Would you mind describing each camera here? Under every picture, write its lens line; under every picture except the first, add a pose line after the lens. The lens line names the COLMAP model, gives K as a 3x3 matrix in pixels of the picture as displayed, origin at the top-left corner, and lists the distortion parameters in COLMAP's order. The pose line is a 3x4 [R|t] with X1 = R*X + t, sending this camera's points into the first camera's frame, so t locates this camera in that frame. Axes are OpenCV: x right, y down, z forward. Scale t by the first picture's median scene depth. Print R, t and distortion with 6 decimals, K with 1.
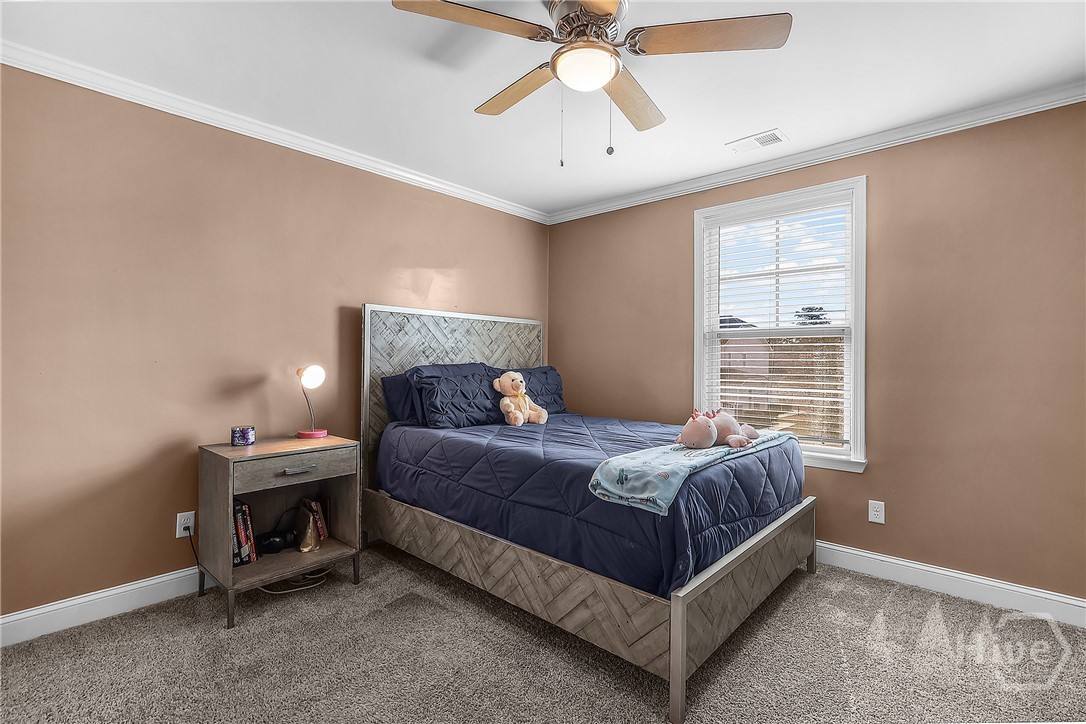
lens RADIAL K [[507.0, 0, 525.8], [0, 507.0, 374.7], [0, 0, 1]] dist [-0.000130, -0.000799]
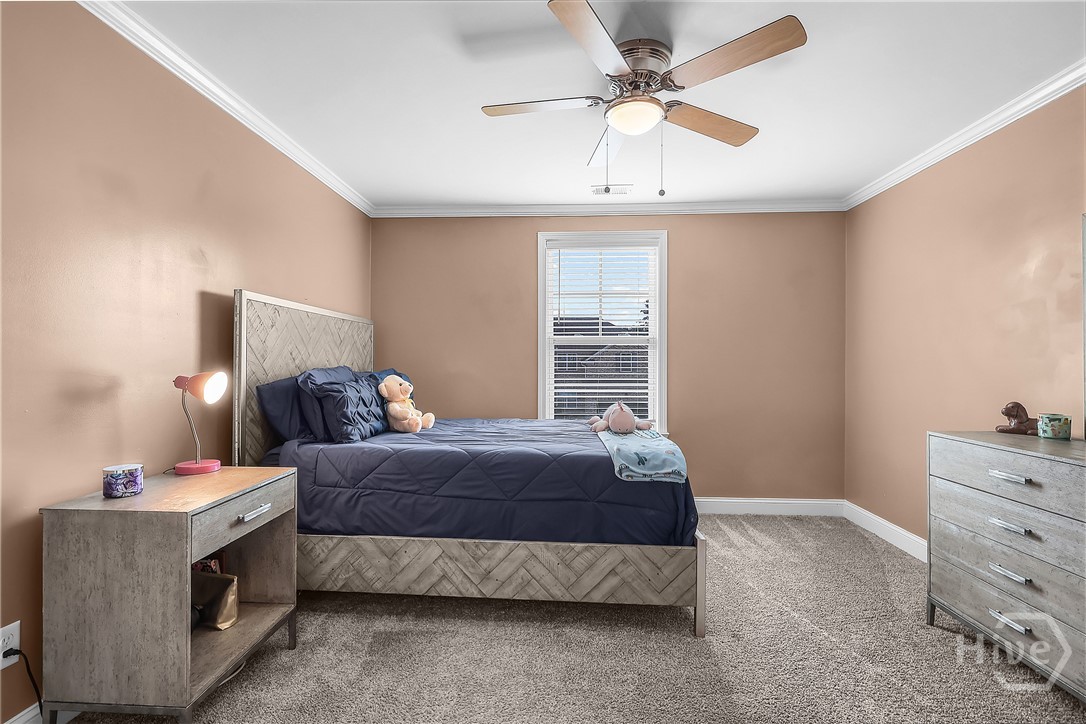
lens RADIAL K [[507.0, 0, 525.8], [0, 507.0, 374.7], [0, 0, 1]] dist [-0.000130, -0.000799]
pose [[0.771797, -0.018669, 0.635595, -0.578131], [0.019746, 0.999791, 0.005388, -0.009789], [-0.635563, 0.008392, 0.772004, 0.168170]]
